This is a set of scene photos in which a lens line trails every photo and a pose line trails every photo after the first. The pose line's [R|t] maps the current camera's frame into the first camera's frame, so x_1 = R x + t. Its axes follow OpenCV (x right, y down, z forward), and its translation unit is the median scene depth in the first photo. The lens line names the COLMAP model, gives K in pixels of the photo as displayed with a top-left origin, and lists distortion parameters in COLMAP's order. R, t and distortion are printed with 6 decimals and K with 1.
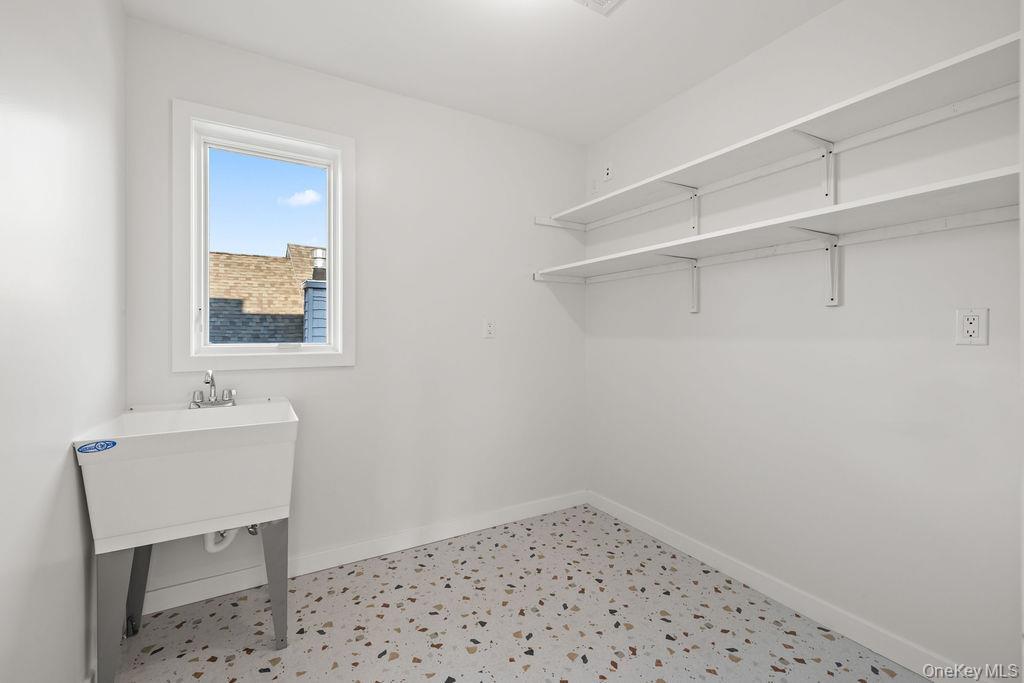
lens RADIAL K [[438.2, 0, 502.5], [0, 438.2, 329.2], [0, 0, 1]] dist [0.000200, 0.000507]
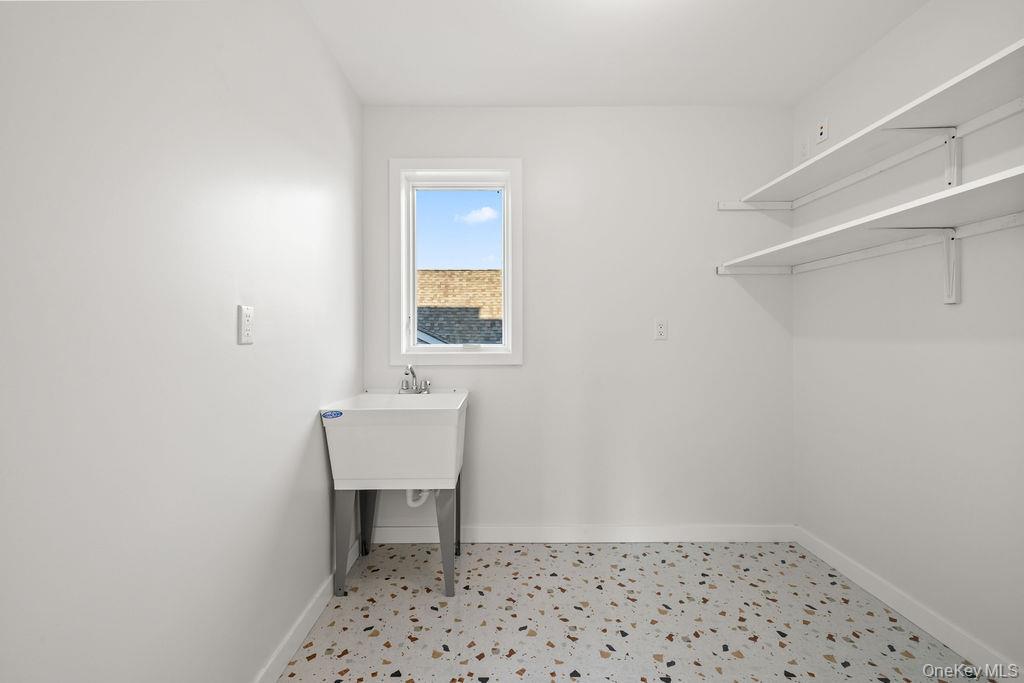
lens RADIAL K [[438.2, 0, 502.8], [0, 438.2, 333.1], [0, 0, 1]] dist [0.000200, 0.000507]
pose [[0.863520, -0.007856, -0.504254, 0.185220], [0.009138, 0.999958, 0.000070, 0.003141], [0.504233, -0.004668, 0.863555, 0.025938]]
